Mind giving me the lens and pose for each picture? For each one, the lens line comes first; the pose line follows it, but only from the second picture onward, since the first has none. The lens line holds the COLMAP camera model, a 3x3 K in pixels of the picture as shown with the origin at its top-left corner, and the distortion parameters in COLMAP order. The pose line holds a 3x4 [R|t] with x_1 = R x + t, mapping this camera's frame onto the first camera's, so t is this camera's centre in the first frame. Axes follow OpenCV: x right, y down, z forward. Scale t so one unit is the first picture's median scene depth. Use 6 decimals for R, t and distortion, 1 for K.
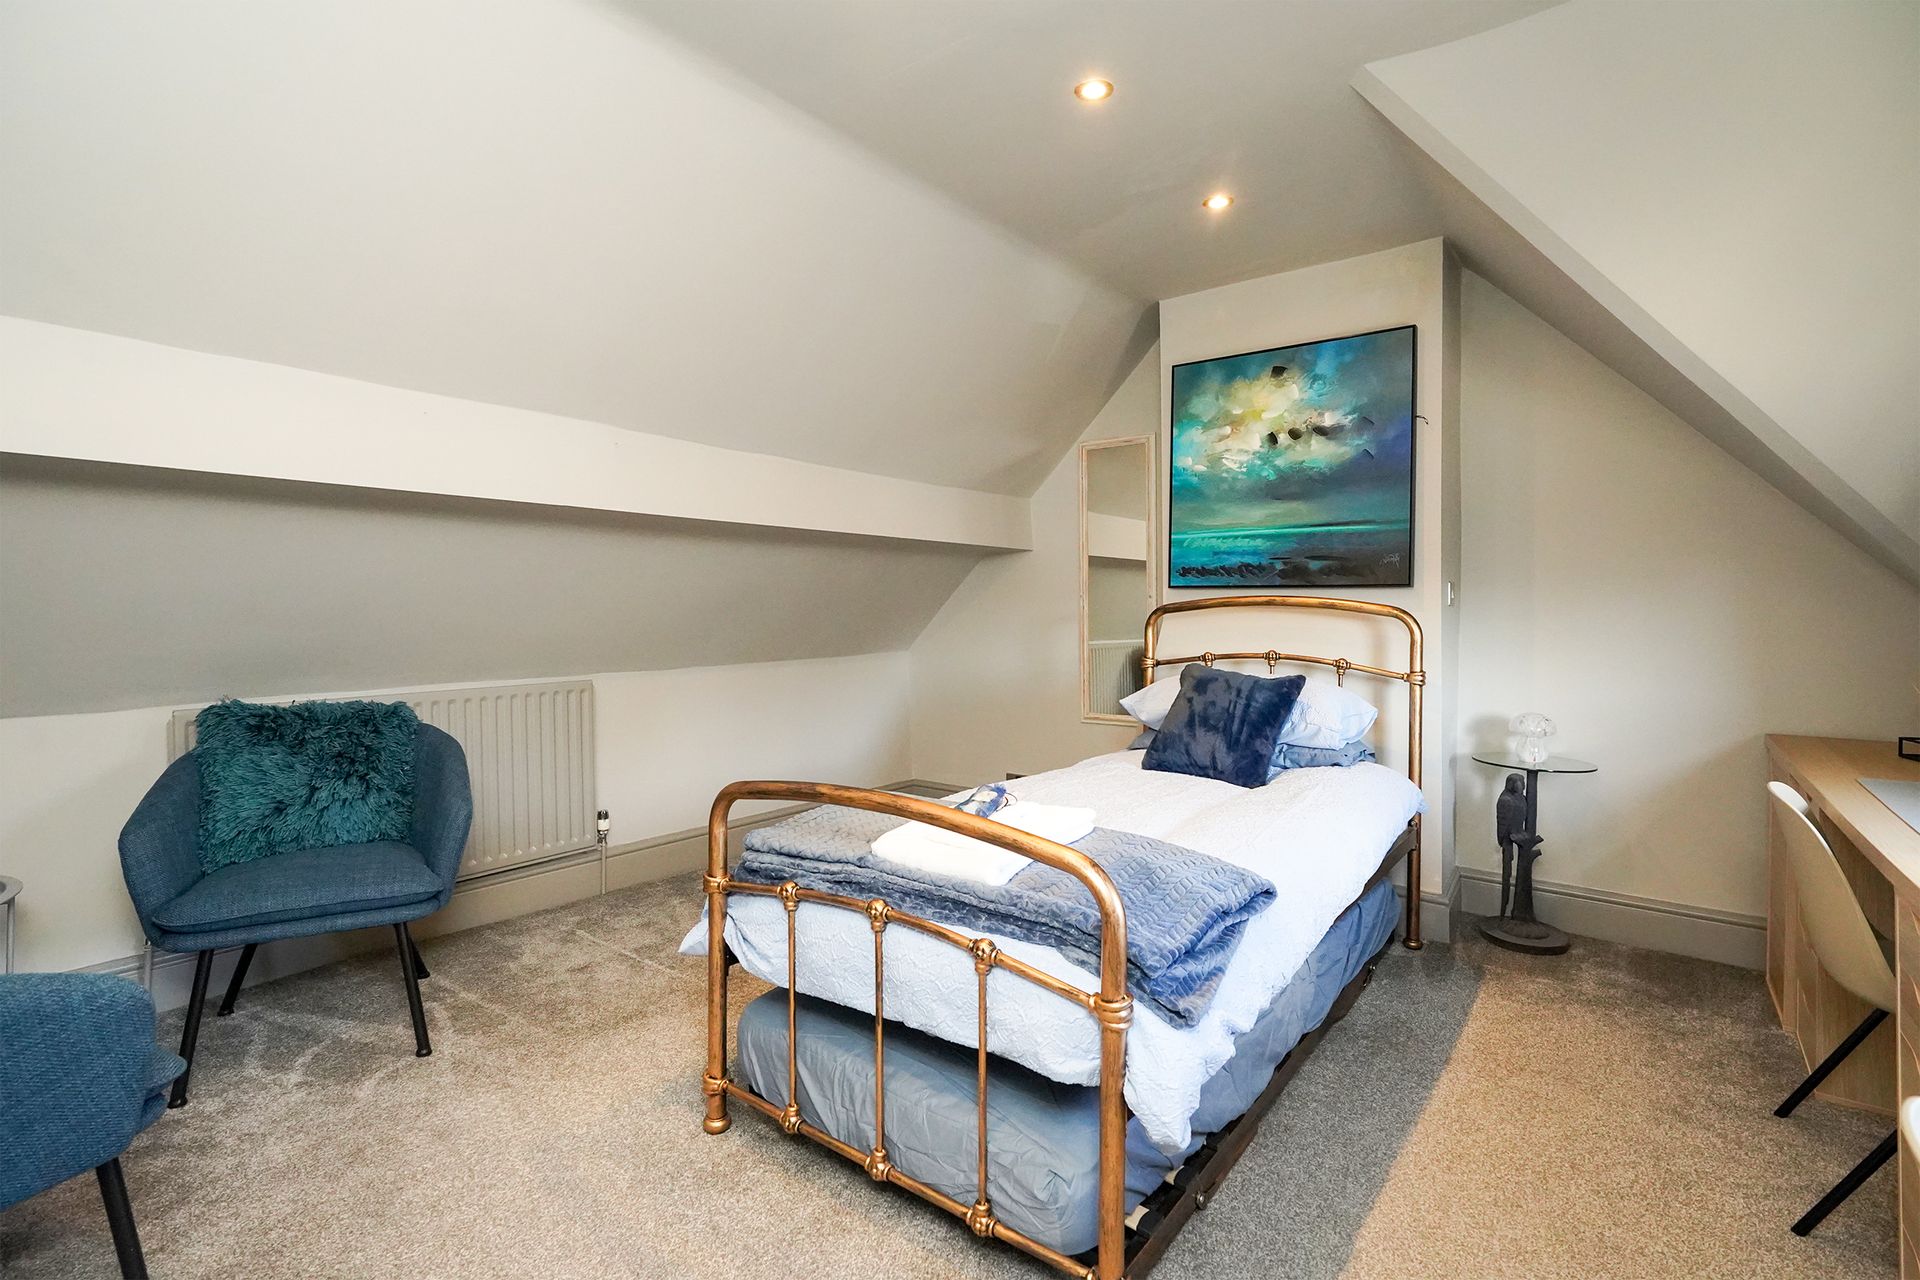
lens RADIAL K [[905.6, 0, 971.6], [0, 905.6, 611.1], [0, 0, 1]] dist [-0.000143, 0.002894]
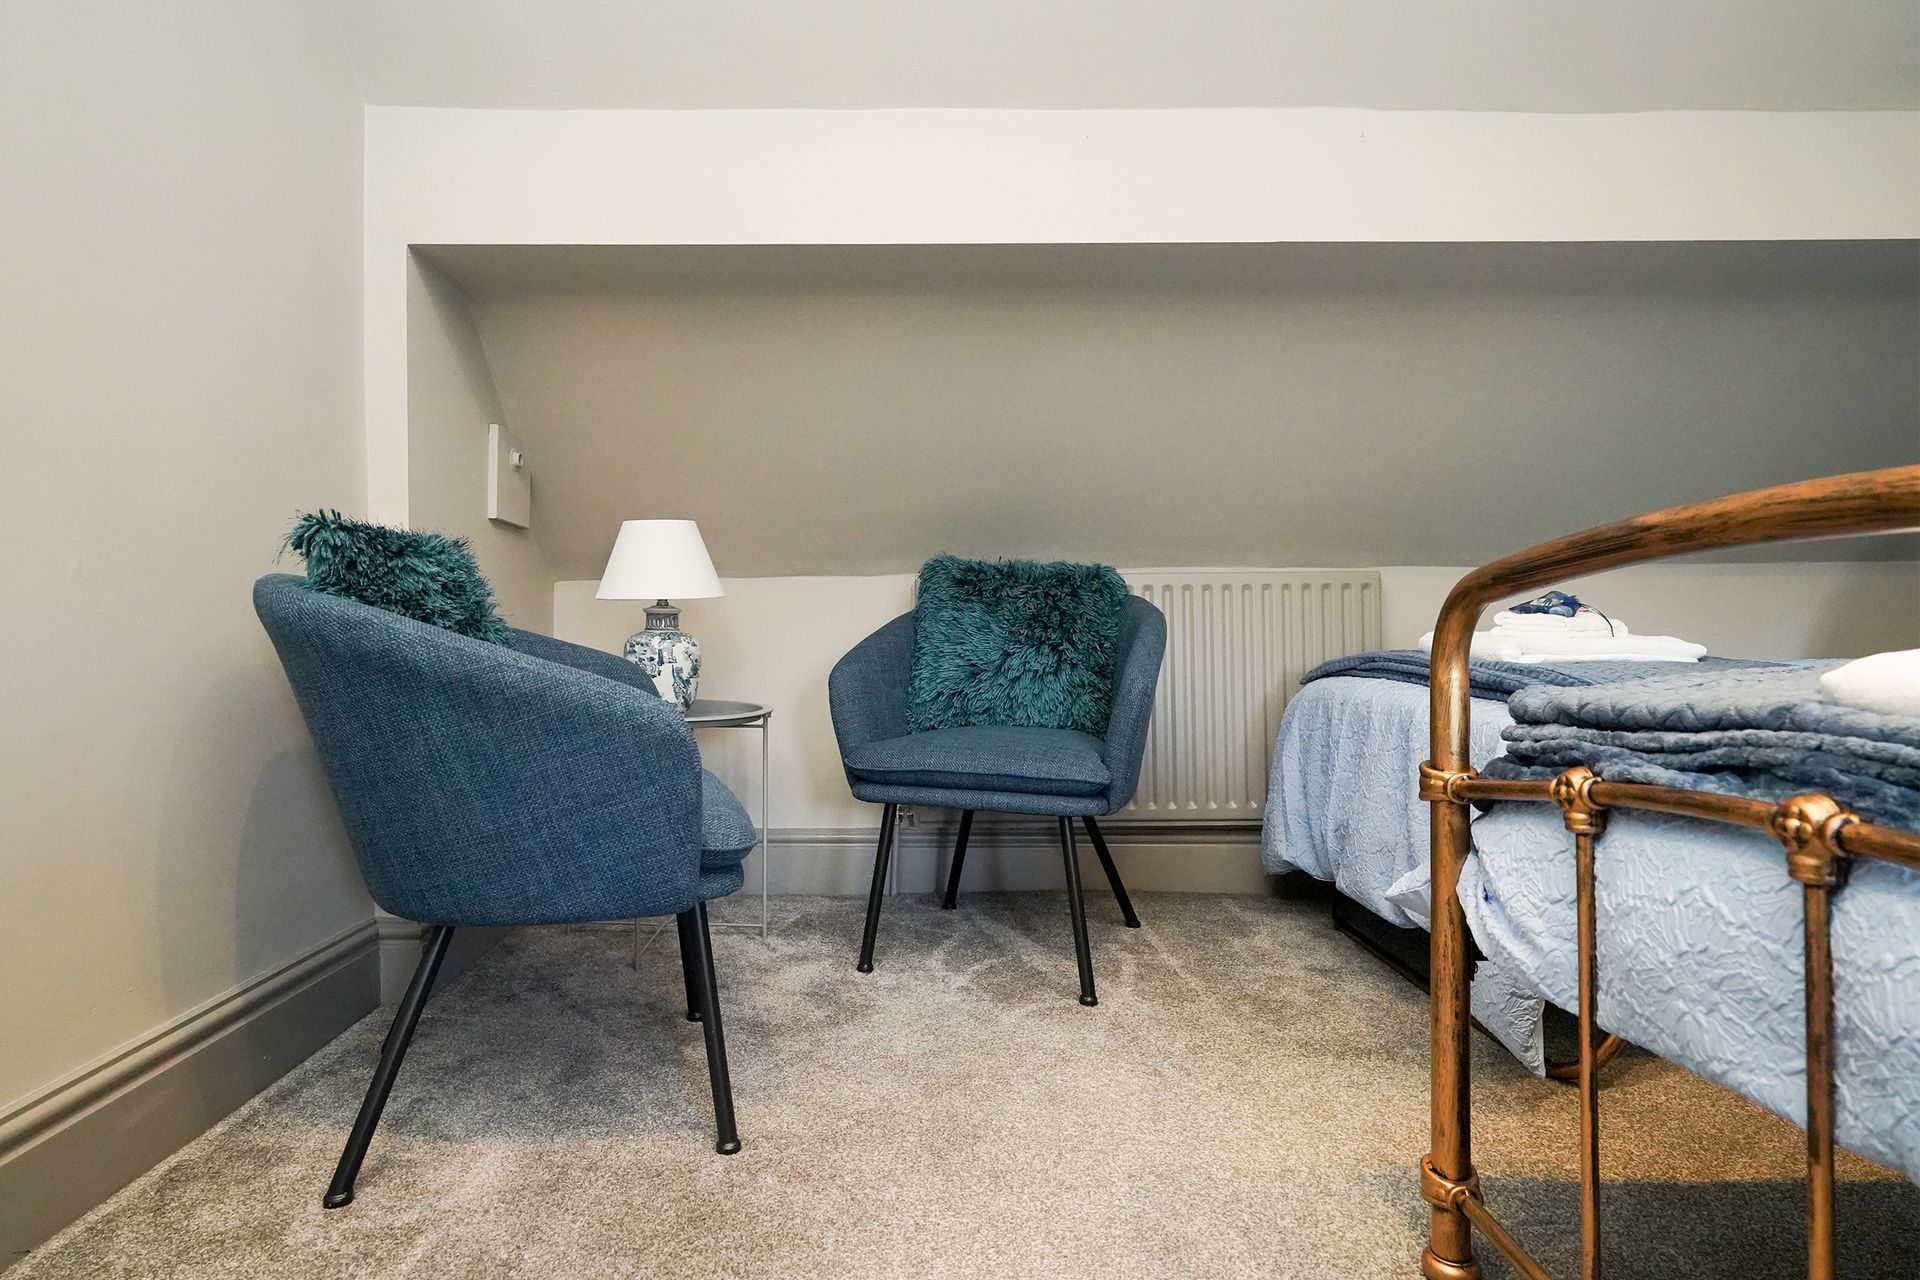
lens RADIAL K [[1080.1, 0, 897.4], [0, 1080.1, 619.8], [0, 0, 1]] dist [-0.016380, 0.012644]
pose [[0.606437, 0.005450, -0.795113, 0.006111], [-0.023605, 0.999659, -0.011152, 0.173594], [0.794781, 0.025531, 0.606359, 0.306899]]
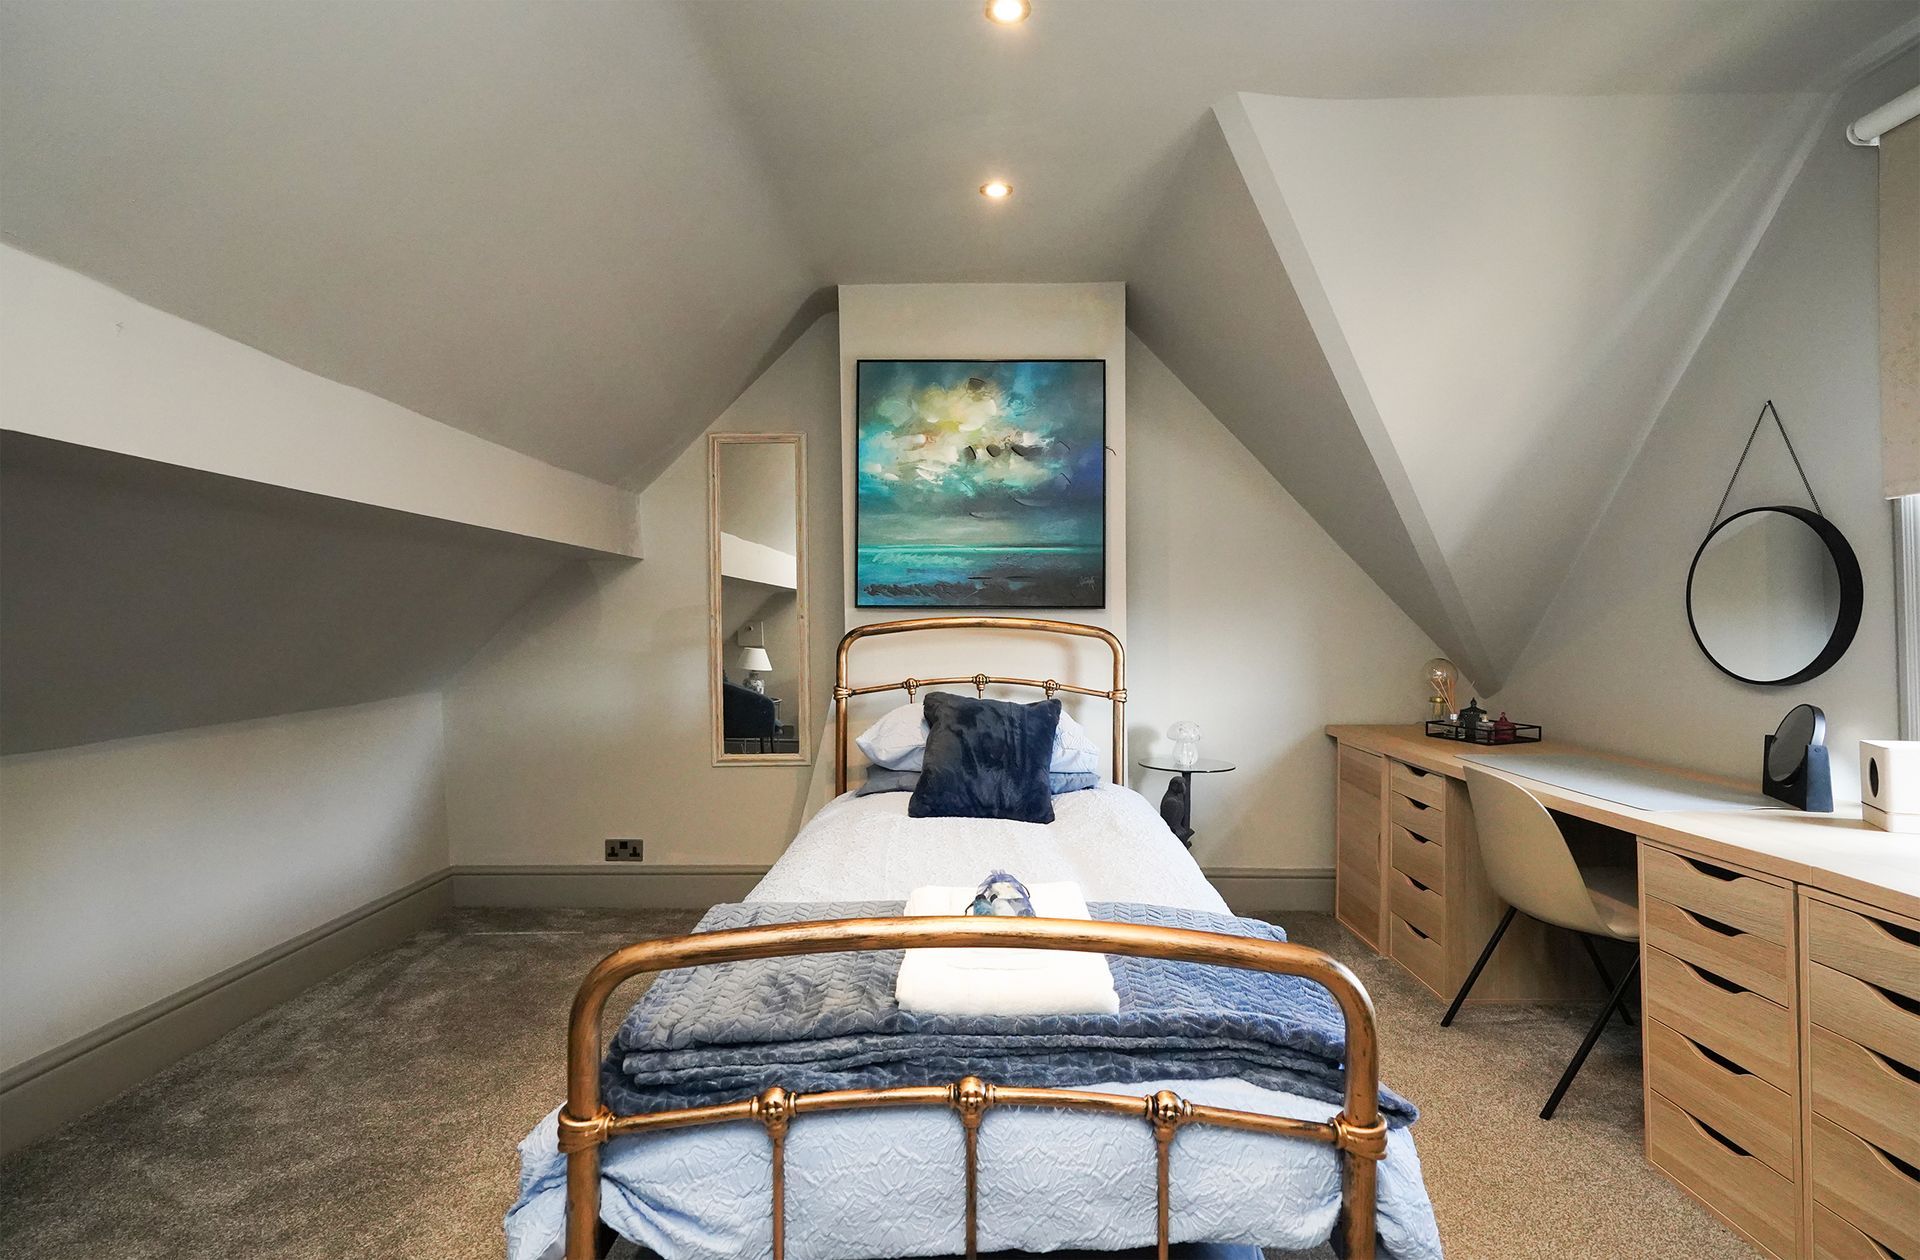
lens RADIAL K [[926.5, 0, 960.0], [0, 926.5, 604.2], [0, 0, 1]] dist [-0.011787, 0.004218]
pose [[0.788176, 0.006272, 0.615418, -0.350944], [0.008642, 0.999737, -0.021255, -0.012239], [-0.615389, 0.022071, 0.787915, 0.301292]]
